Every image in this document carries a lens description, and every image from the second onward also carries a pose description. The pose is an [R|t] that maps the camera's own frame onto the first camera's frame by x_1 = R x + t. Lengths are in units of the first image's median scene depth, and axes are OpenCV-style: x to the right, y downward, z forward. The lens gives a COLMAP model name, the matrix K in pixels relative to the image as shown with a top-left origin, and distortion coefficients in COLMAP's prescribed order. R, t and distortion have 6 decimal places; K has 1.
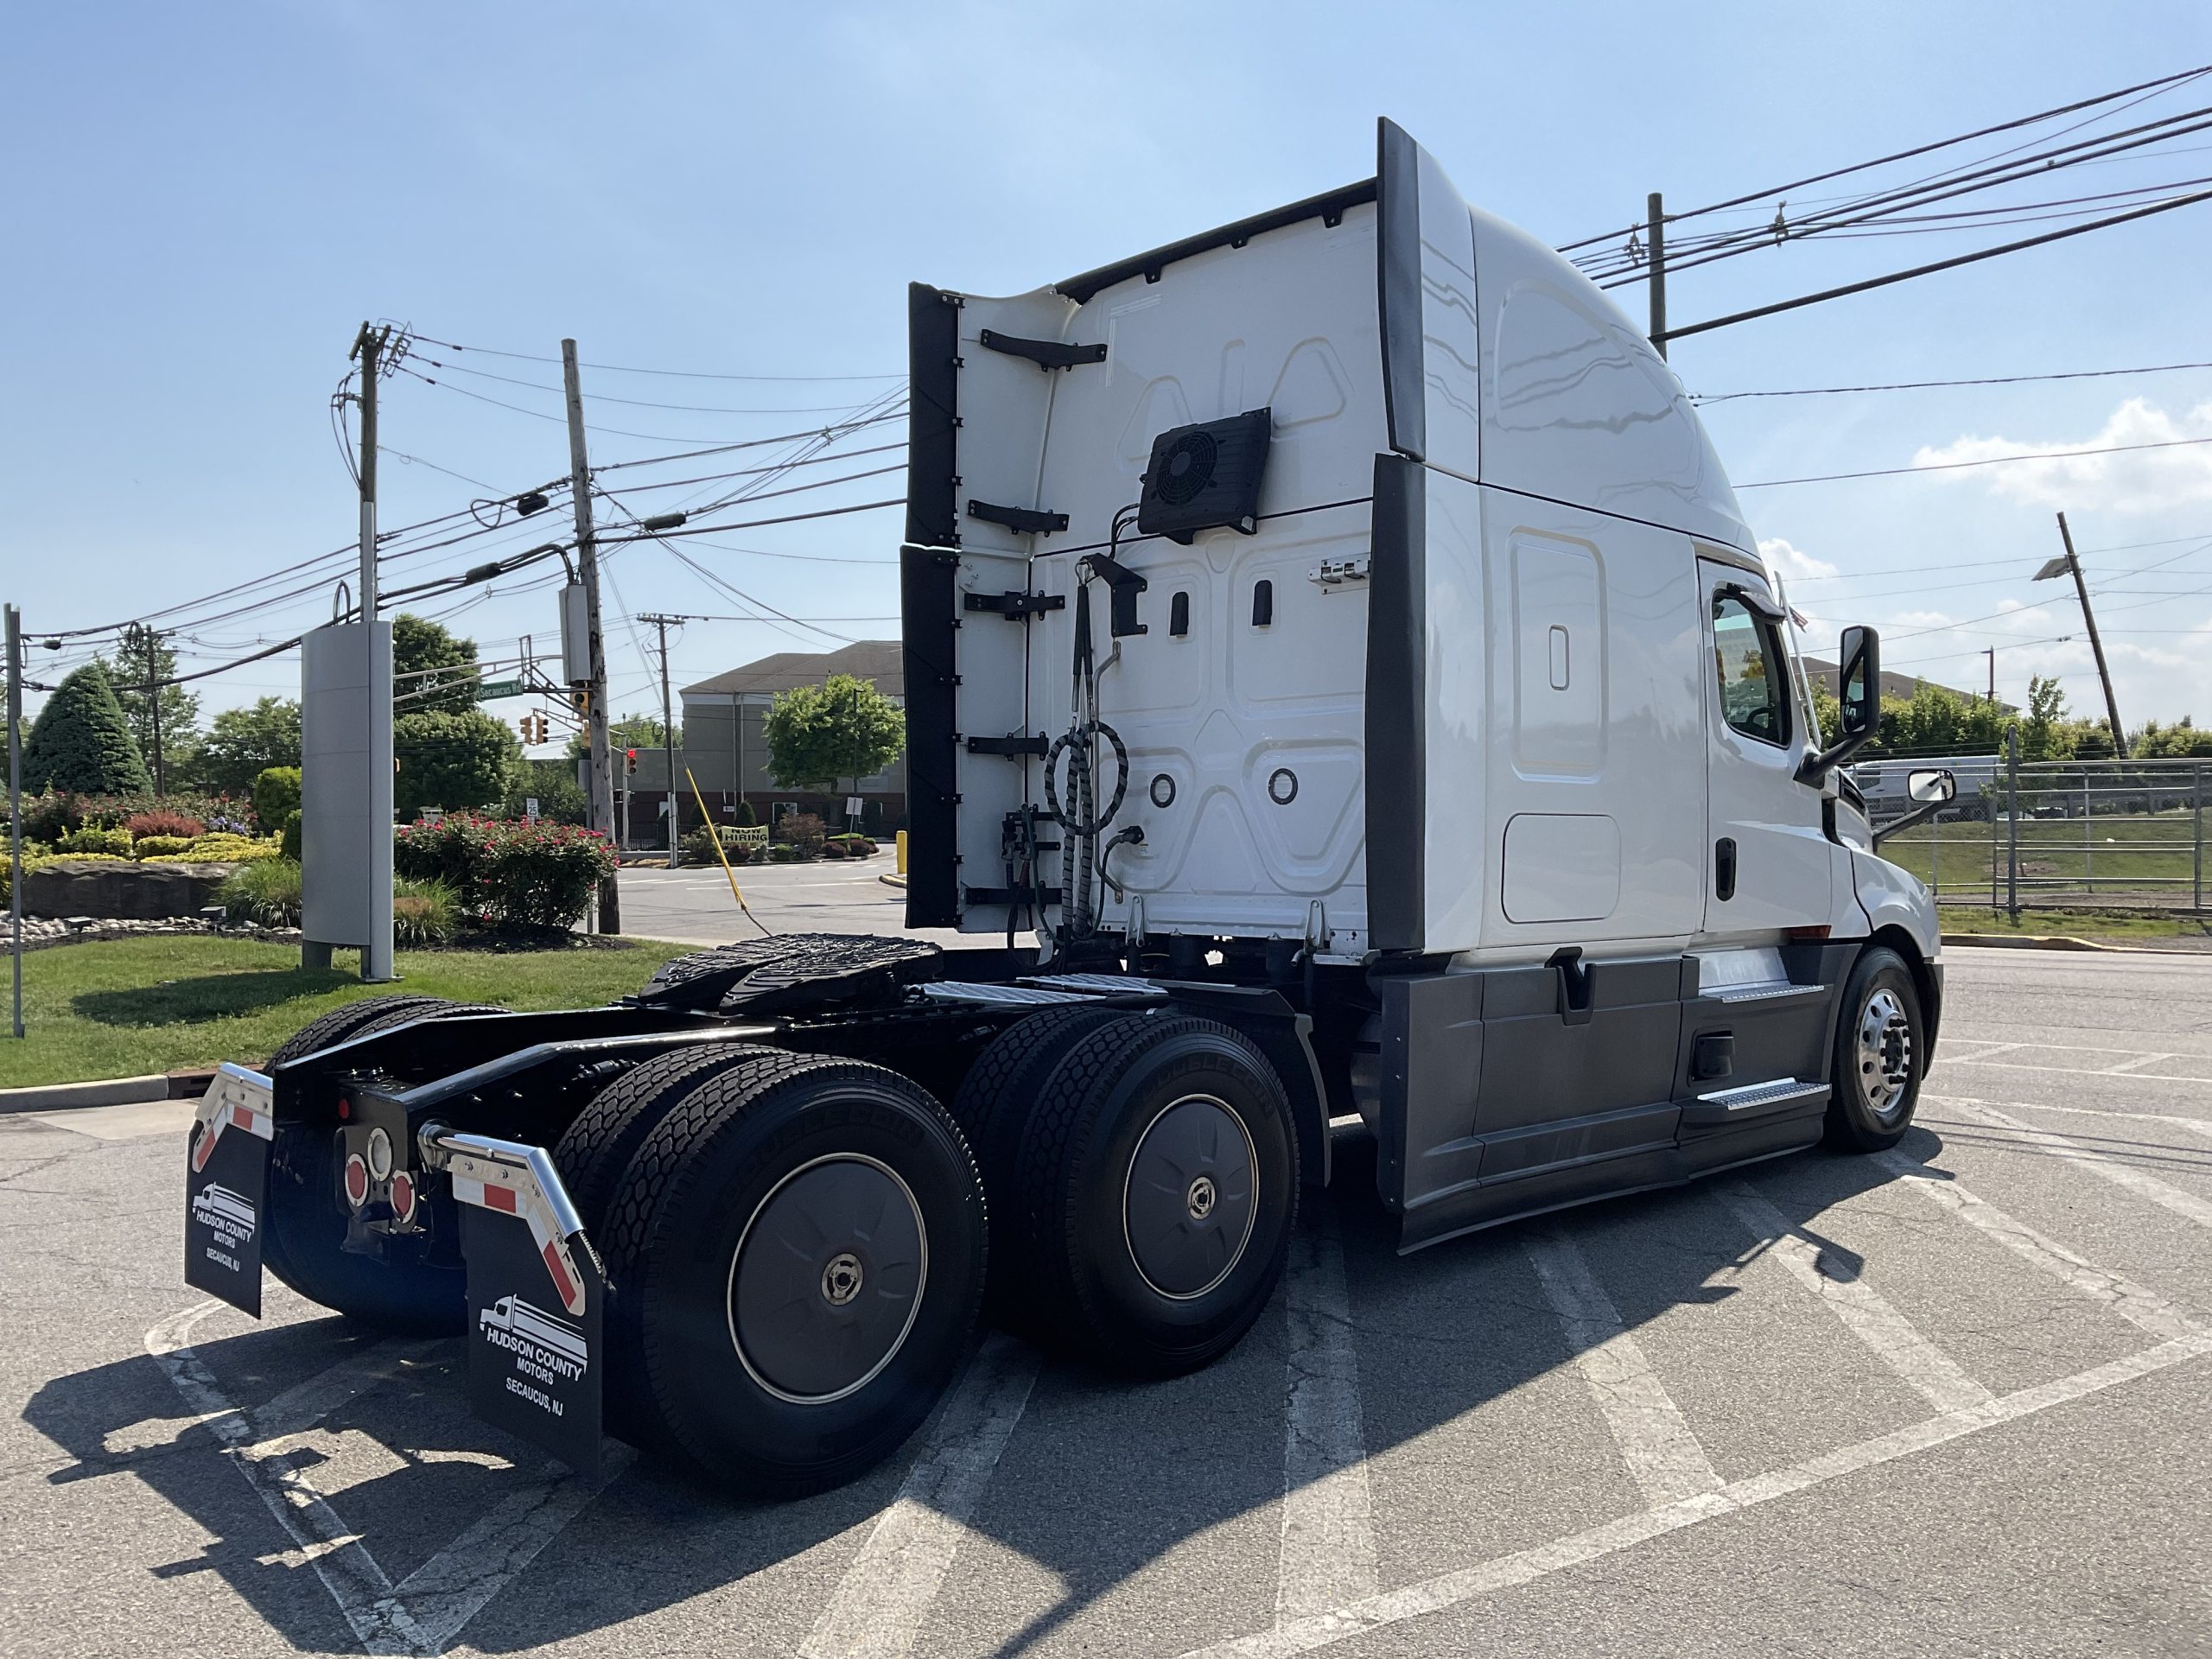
lens RADIAL K [[1815.2, 0, 1098.4], [0, 1815.2, 833.0], [0, 0, 1]] dist [0.060924, -0.108154]
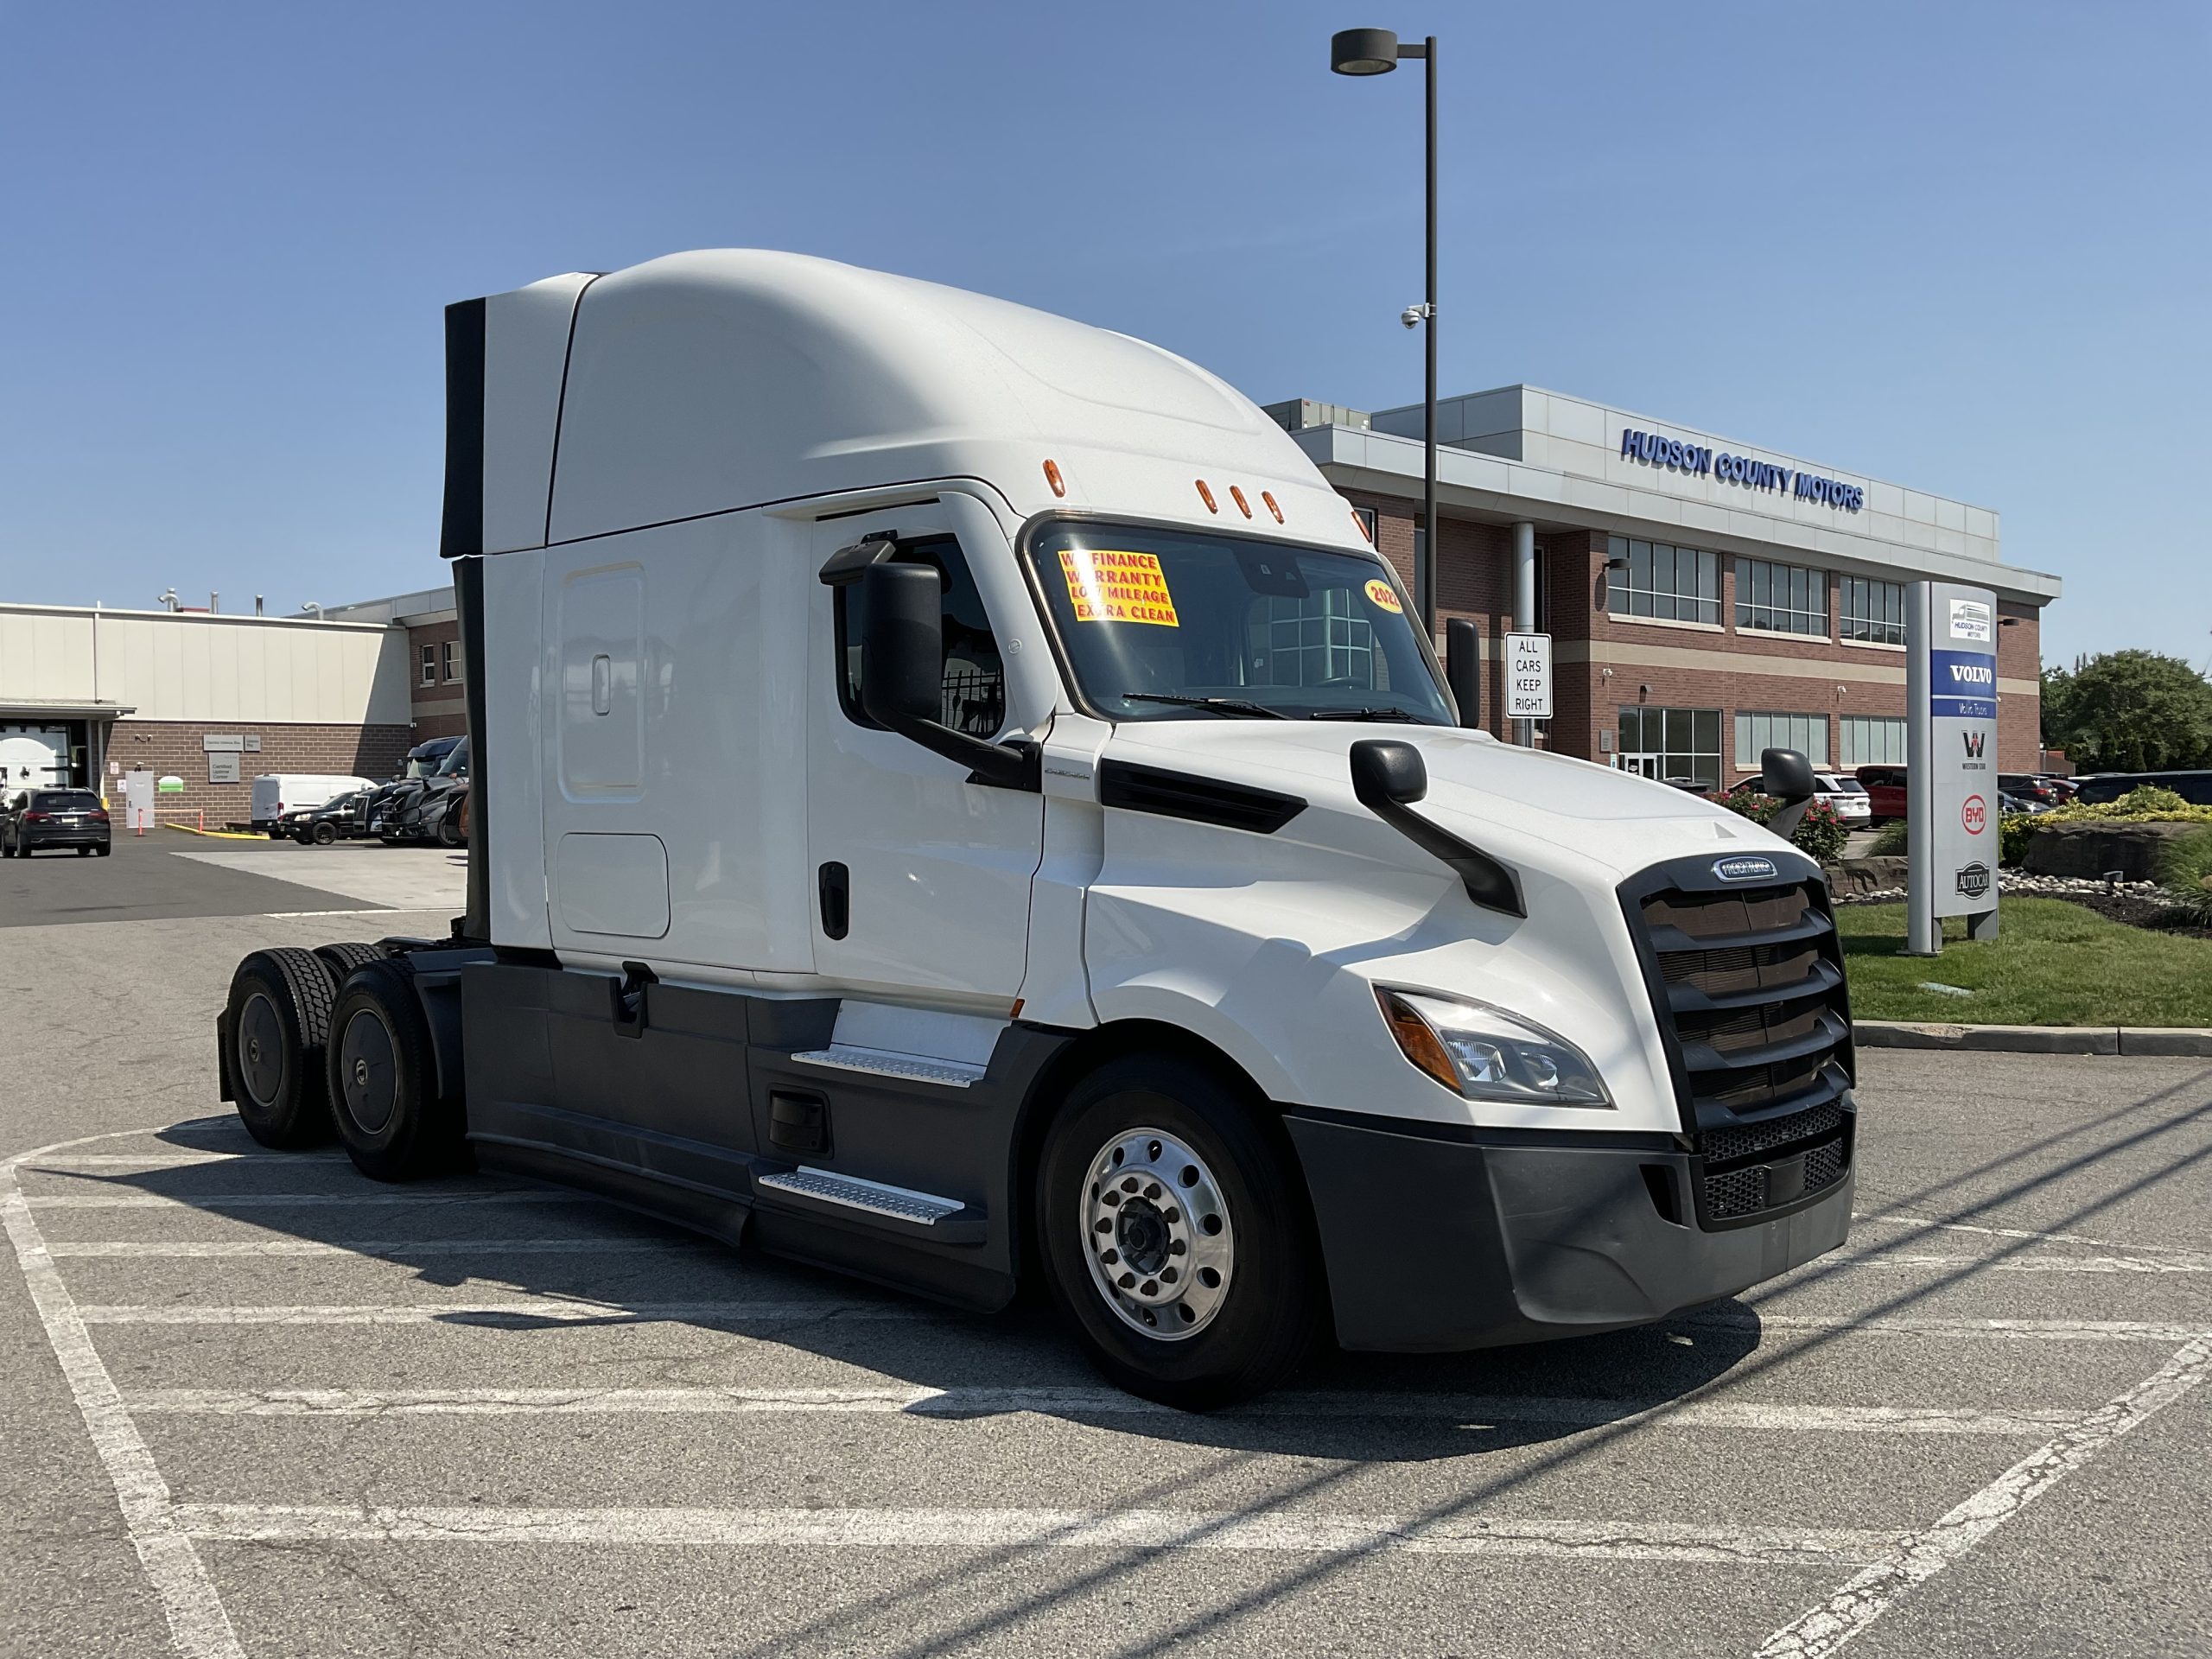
lens RADIAL K [[1828.4, 0, 1094.6], [0, 1828.4, 821.1], [0, 0, 1]] dist [0.056944, -0.101119]
pose [[0.005552, 0.015131, -0.999870, 1.311411], [0.017515, 0.999731, 0.015226, -0.028326], [0.999831, -0.017597, 0.005285, 1.271657]]
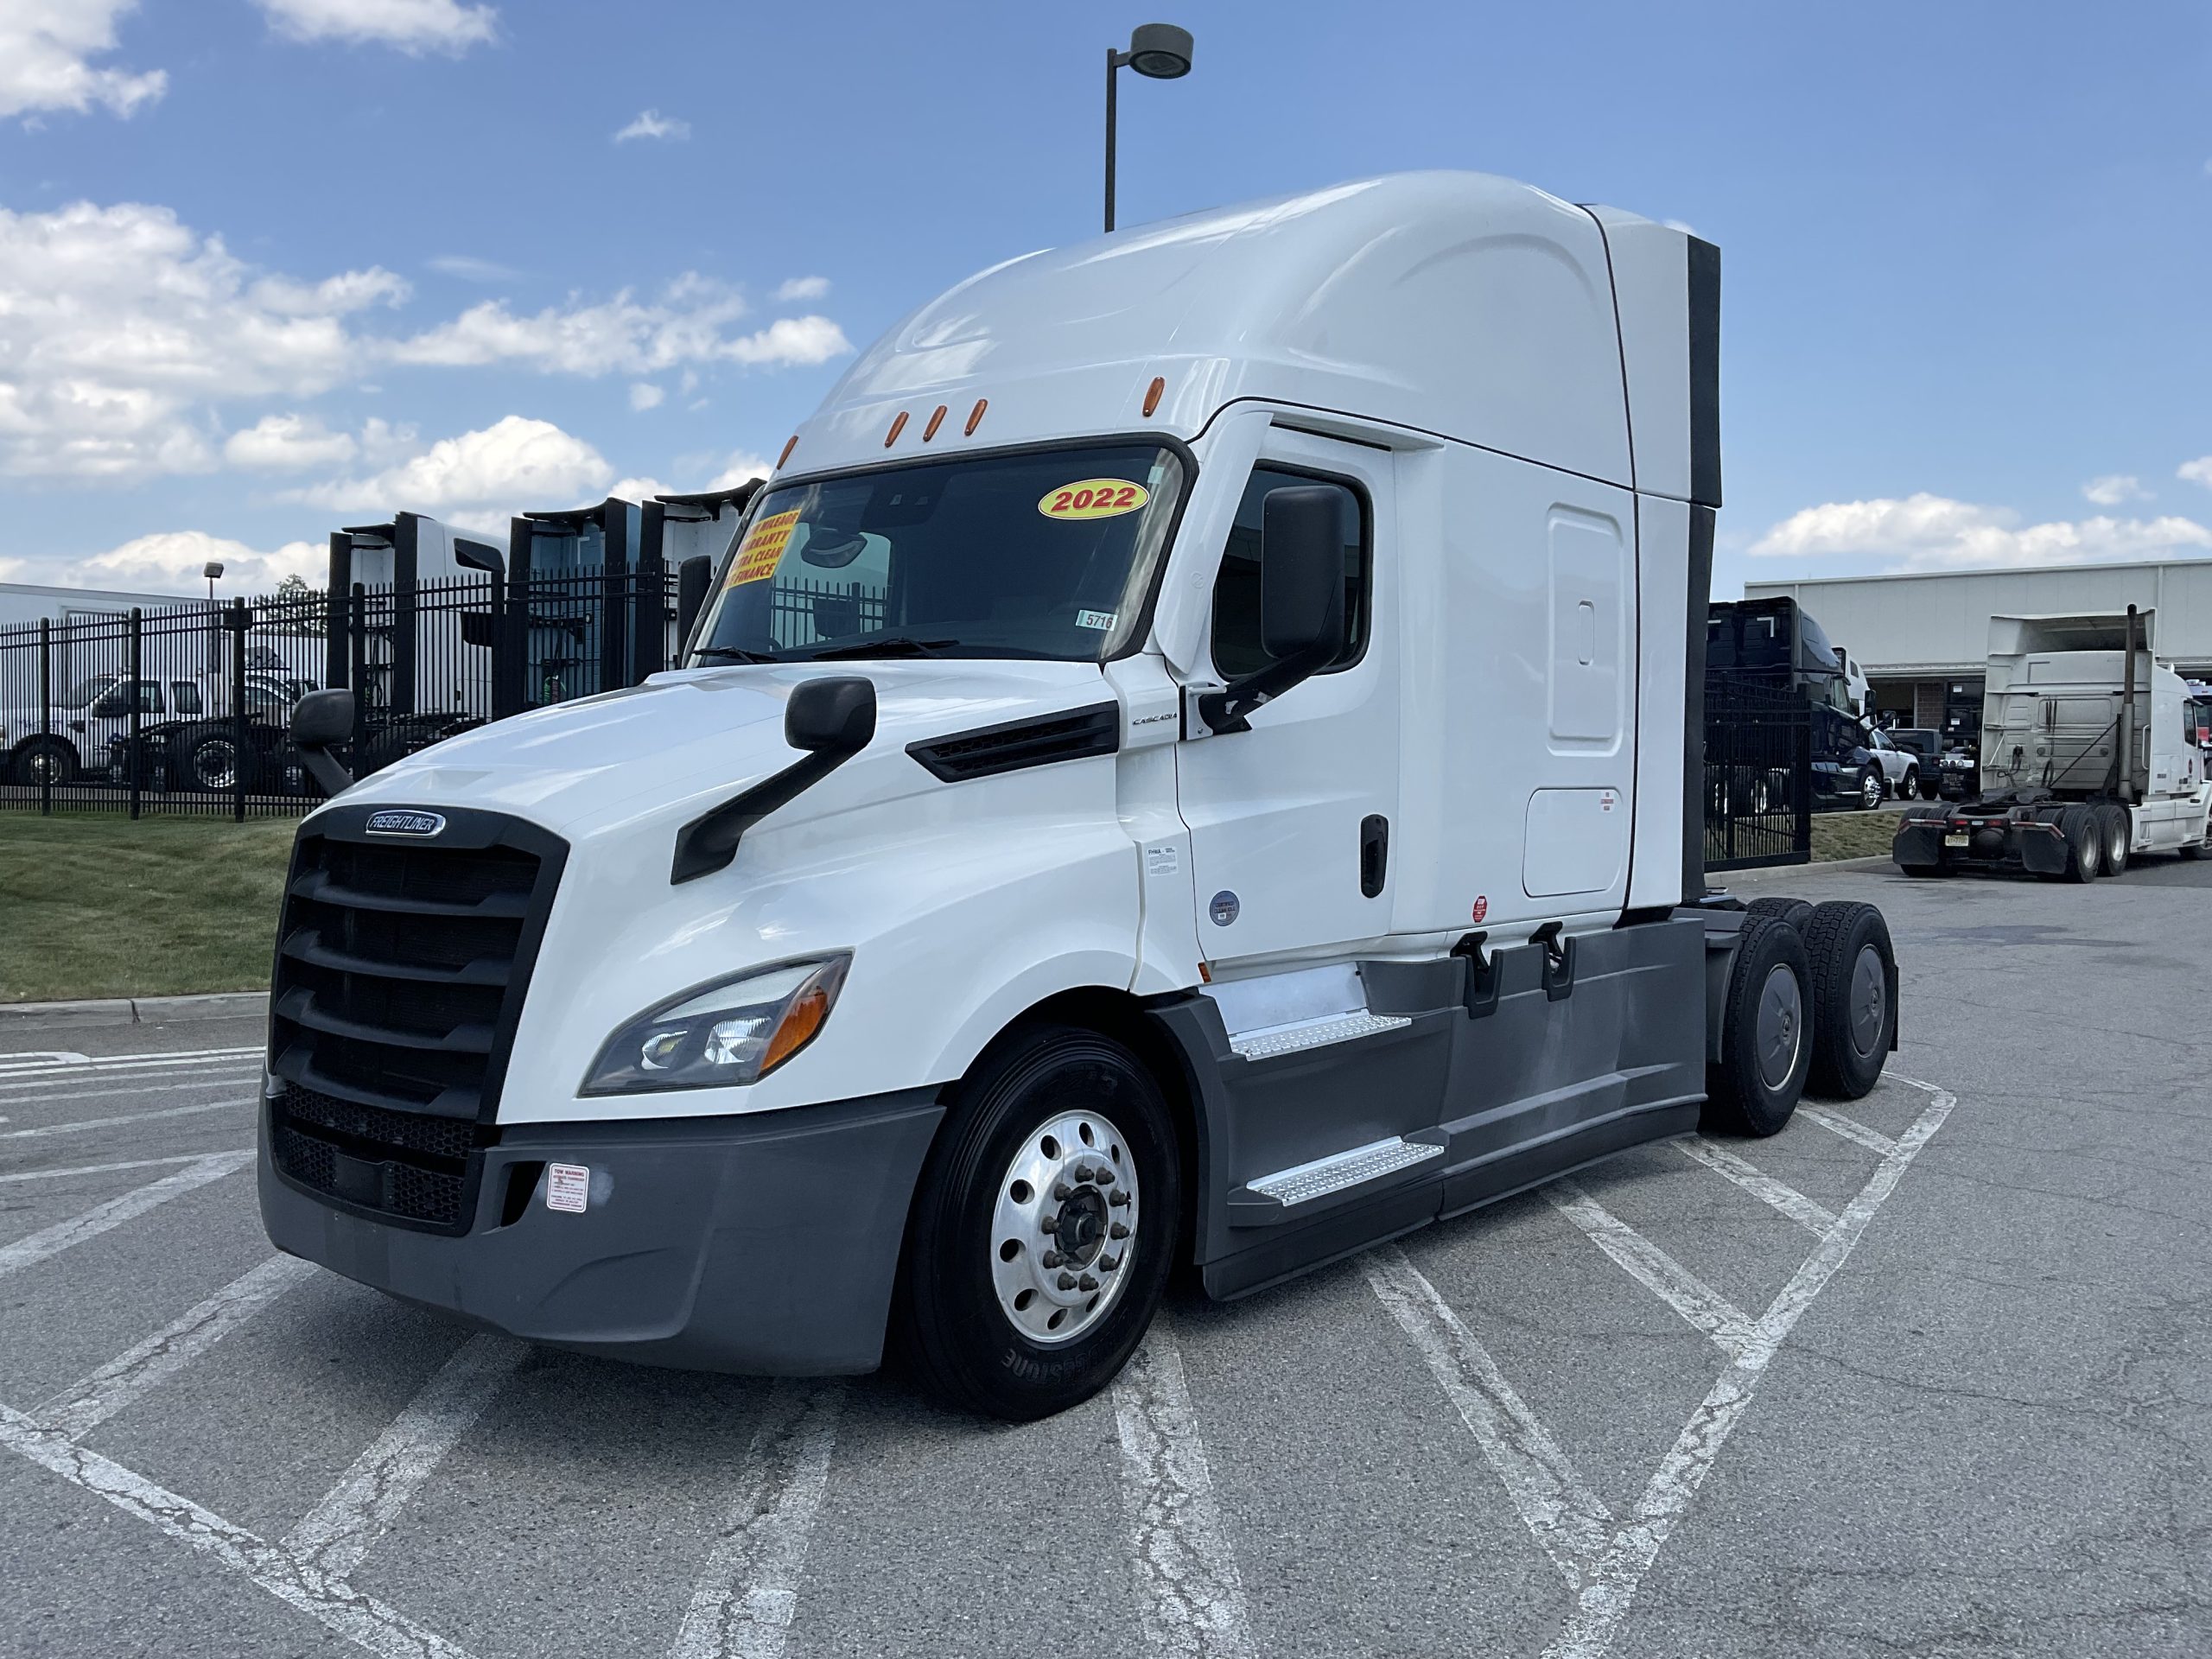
lens RADIAL K [[1833.4, 0, 1098.9], [0, 1833.4, 806.0], [0, 0, 1]] dist [0.045518, -0.083957]
pose [[-0.987739, -0.003899, -0.156068, 0.443916], [-0.007195, 0.999763, 0.020560, -0.015949], [0.155951, 0.021431, -0.987532, 2.241843]]
